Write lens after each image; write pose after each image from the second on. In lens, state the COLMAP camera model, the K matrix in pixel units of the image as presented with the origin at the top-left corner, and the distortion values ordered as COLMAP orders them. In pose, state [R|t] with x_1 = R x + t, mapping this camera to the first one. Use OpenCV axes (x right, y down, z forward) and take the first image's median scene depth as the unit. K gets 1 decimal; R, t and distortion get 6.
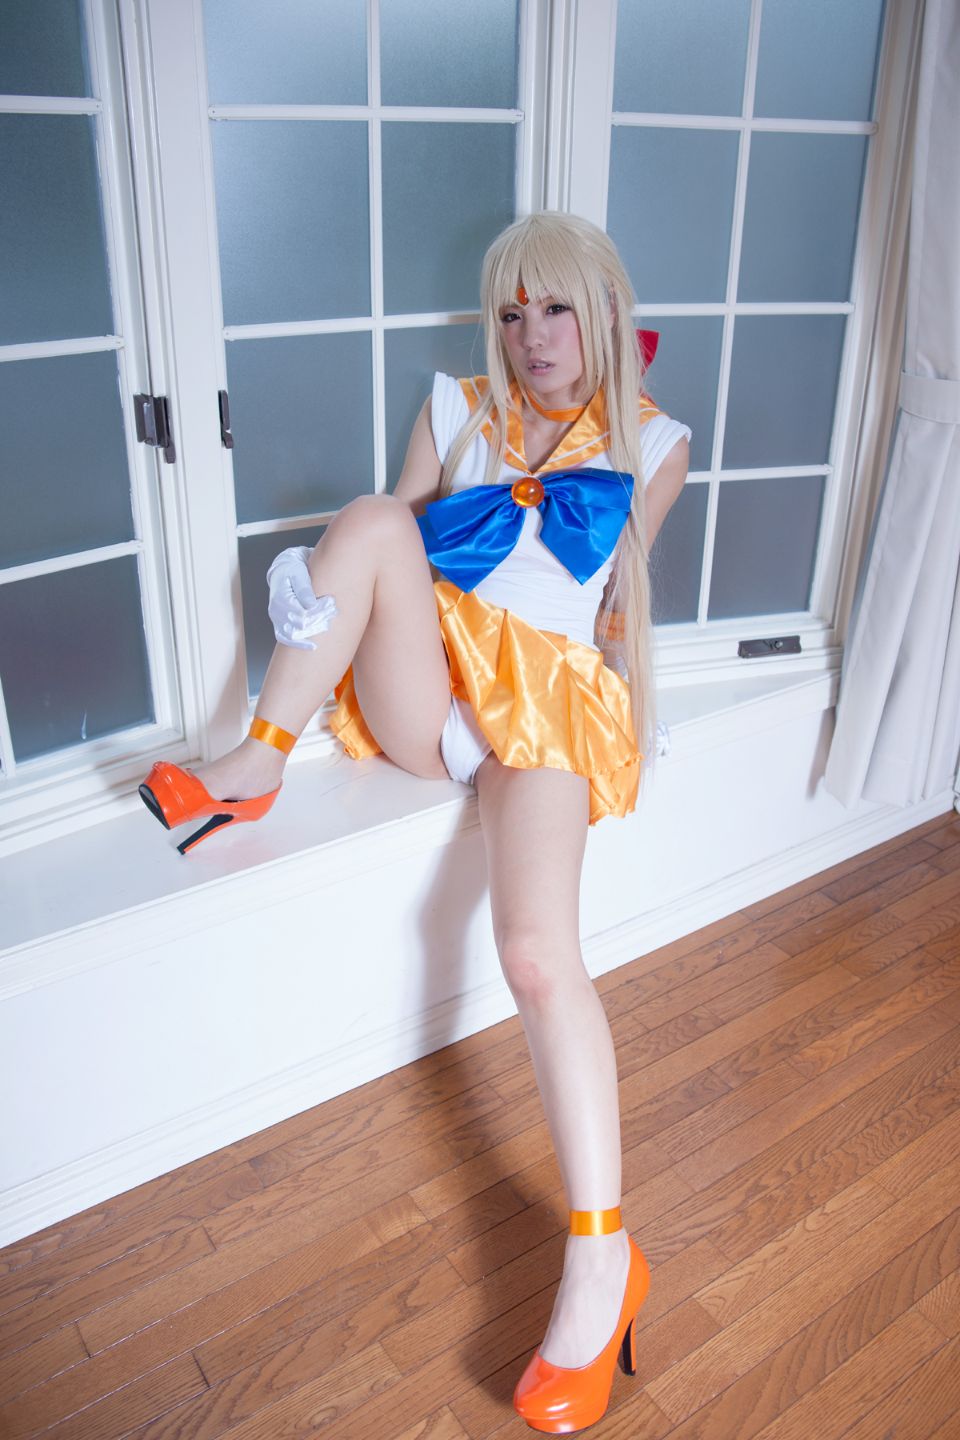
lens RADIAL K [[1154.2, 0, 474.0], [0, 1154.2, 667.8], [0, 0, 1]] dist [-0.110528, 0.086436]
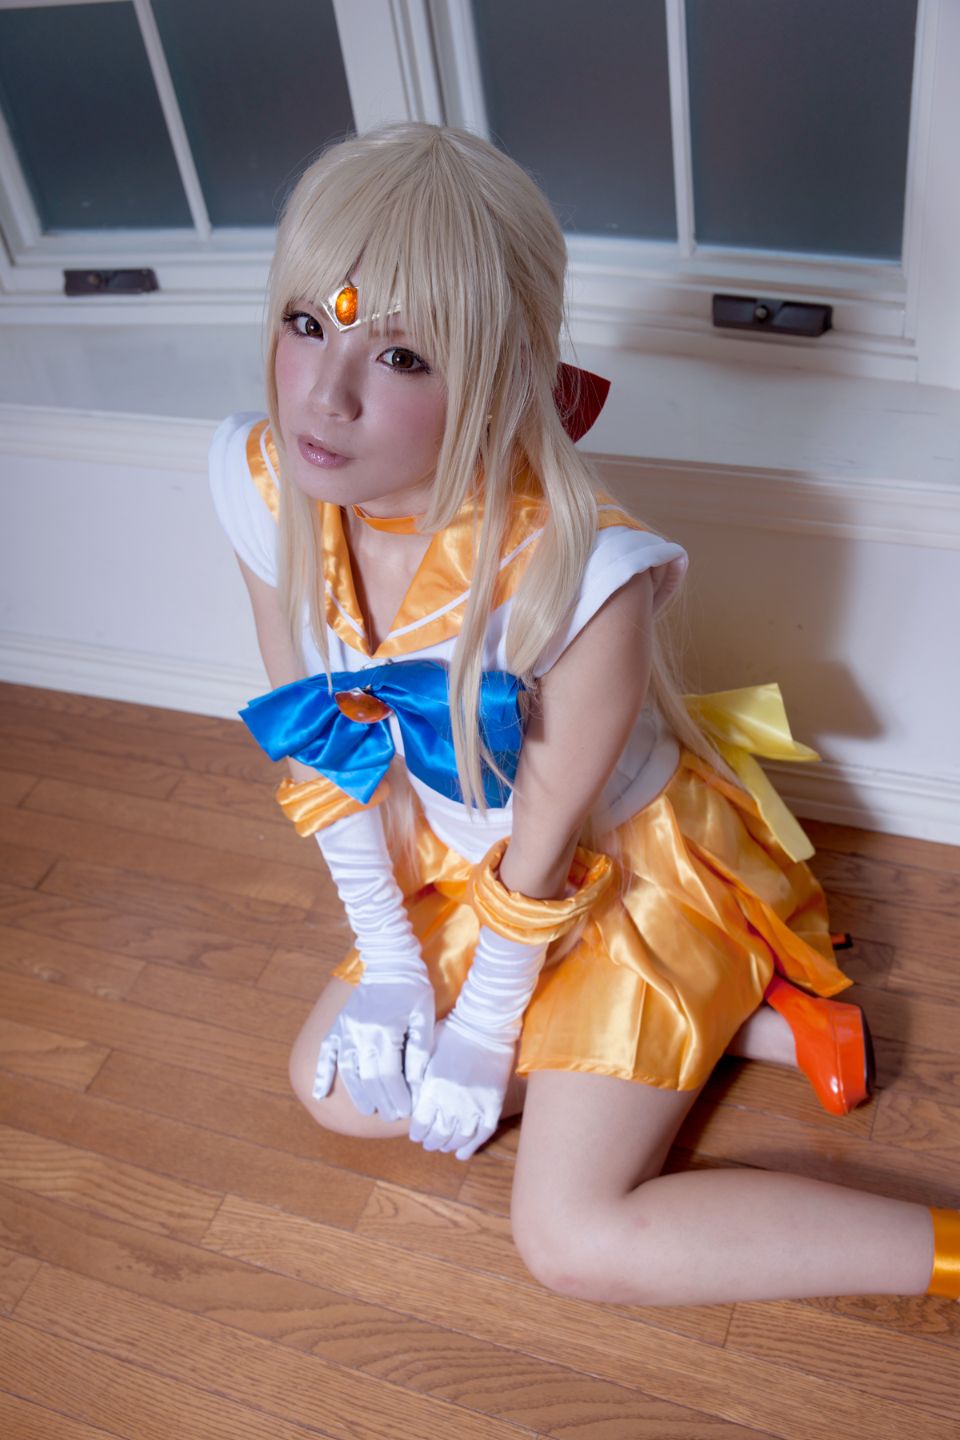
lens RADIAL K [[1442.1, 0, 480.0], [0, 1442.1, 720.0], [0, 0, 1]] dist [-0.048279, 0.100673]
pose [[0.556395, 0.484573, -0.674992, 0.614980], [-0.206552, 0.867505, 0.452516, -0.123677], [0.804836, -0.112357, 0.582765, 0.455514]]
